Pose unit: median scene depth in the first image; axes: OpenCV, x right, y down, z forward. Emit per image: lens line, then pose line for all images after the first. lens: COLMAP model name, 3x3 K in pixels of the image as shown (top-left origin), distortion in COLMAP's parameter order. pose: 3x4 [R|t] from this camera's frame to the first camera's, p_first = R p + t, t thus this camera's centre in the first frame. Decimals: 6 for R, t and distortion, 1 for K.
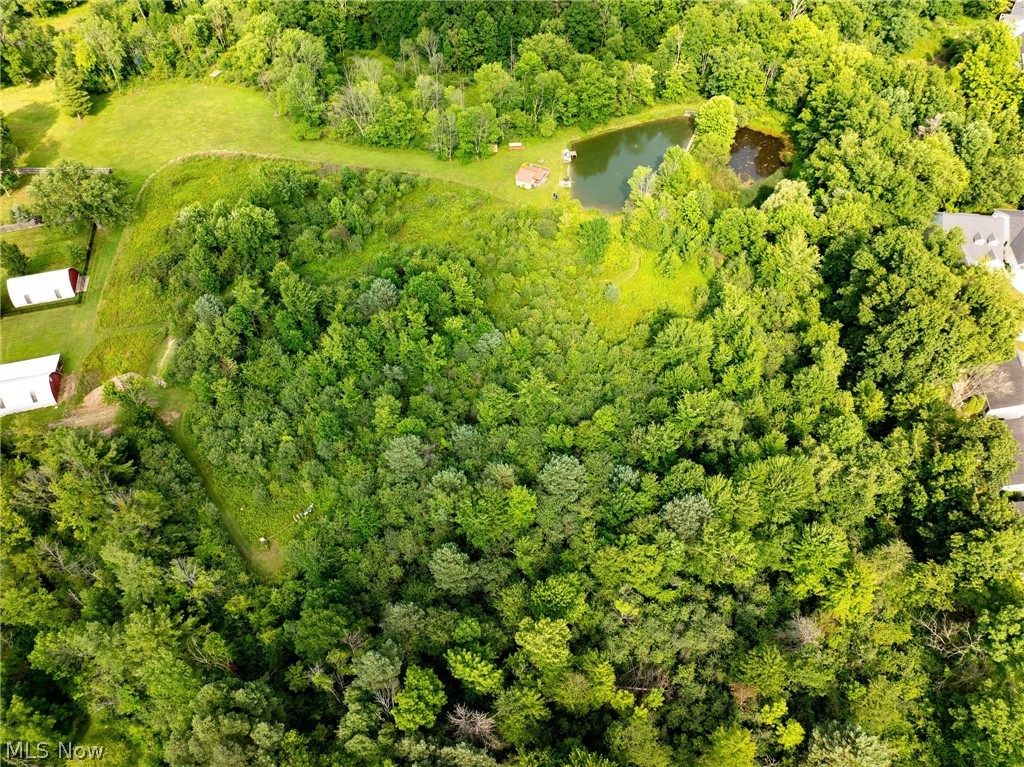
lens RADIAL K [[720.2, 0, 516.9], [0, 720.2, 382.7], [0, 0, 1]] dist [-0.042901, 0.003874]
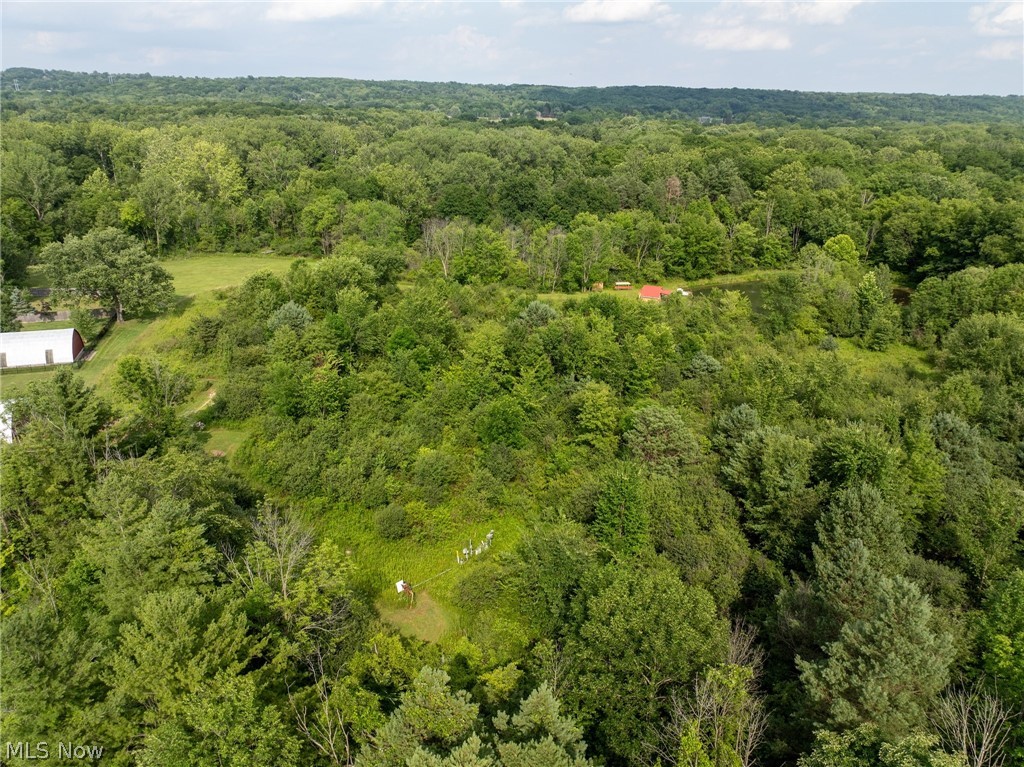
lens RADIAL K [[720.2, 0, 517.9], [0, 720.2, 384.9], [0, 0, 1]] dist [-0.042901, 0.003874]
pose [[0.997442, 0.005920, 0.071241, -0.191499], [0.030999, 0.862173, -0.505665, 0.216746], [-0.064416, 0.506579, 0.859784, 0.310469]]
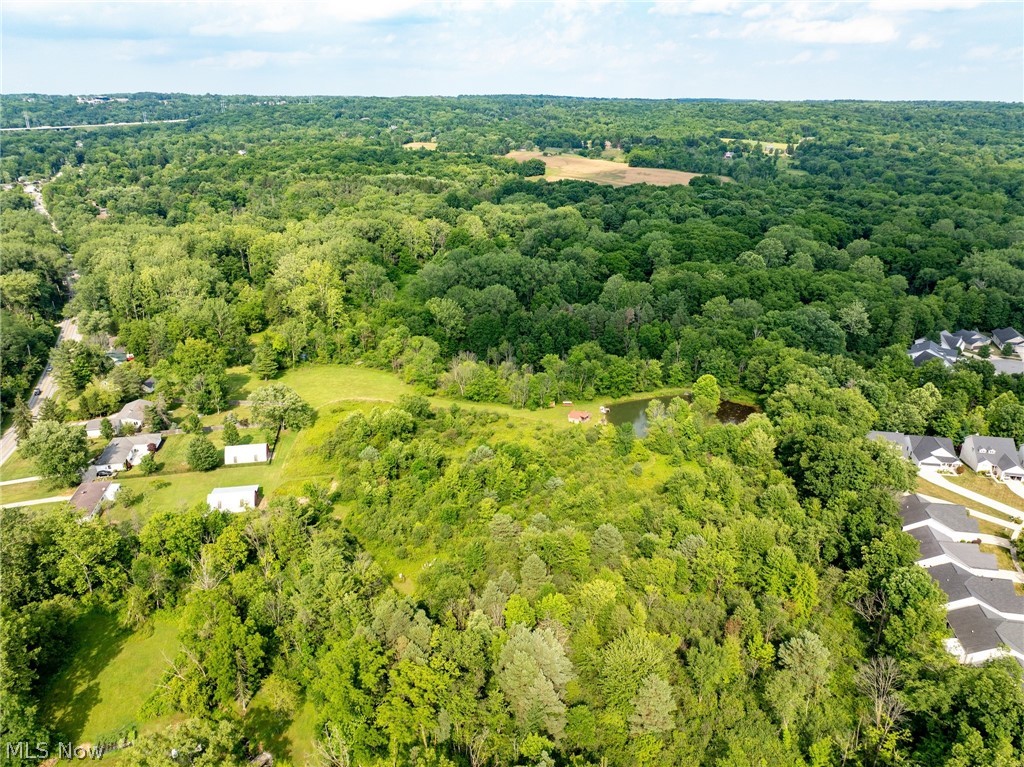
lens RADIAL K [[720.2, 0, 512.6], [0, 720.2, 385.8], [0, 0, 1]] dist [-0.042901, 0.003874]
pose [[0.998282, 0.034704, -0.047215, -0.044704], [-0.053755, 0.863102, -0.502161, 0.374384], [0.023325, 0.503836, 0.863484, -0.277737]]
